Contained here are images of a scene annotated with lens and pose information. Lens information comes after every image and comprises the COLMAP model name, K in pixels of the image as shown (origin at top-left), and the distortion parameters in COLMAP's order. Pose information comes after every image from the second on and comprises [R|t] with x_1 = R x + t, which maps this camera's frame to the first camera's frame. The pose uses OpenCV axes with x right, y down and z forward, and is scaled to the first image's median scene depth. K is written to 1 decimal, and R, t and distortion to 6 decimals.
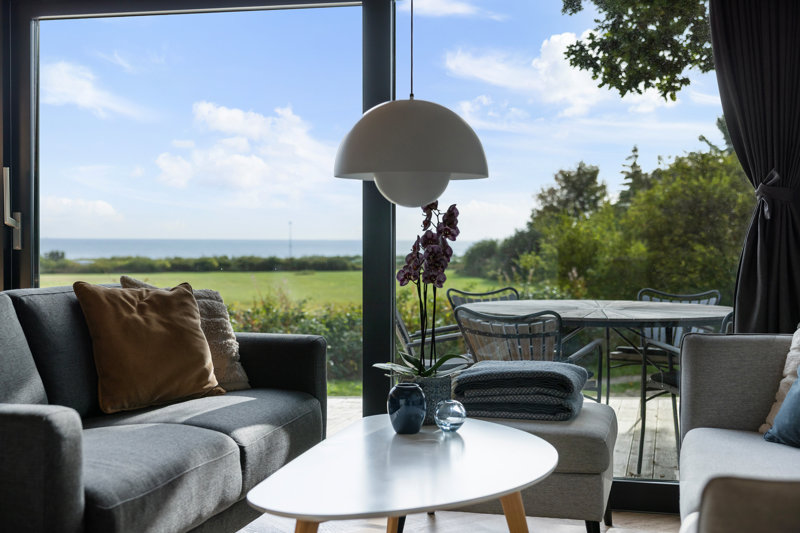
lens RADIAL K [[1097.4, 0, 398.7], [0, 1097.4, 262.6], [0, 0, 1]] dist [0.044683, 0.000000]
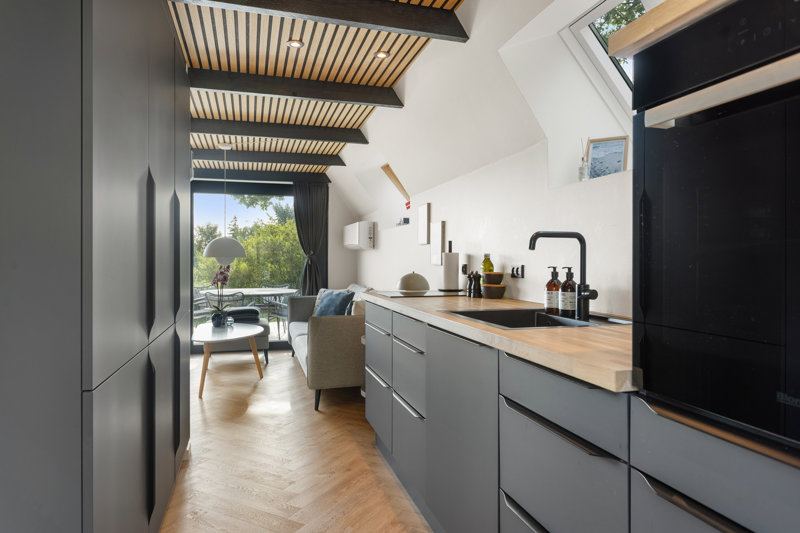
lens RADIAL K [[539.9, 0, 400.3], [0, 539.9, 265.0], [0, 0, 1]] dist [-0.000424, 0.000077]
pose [[0.867951, -0.007865, 0.496587, -0.163954], [0.011717, 0.999921, -0.004643, -0.014519], [-0.496512, 0.009848, 0.867974, -0.390036]]
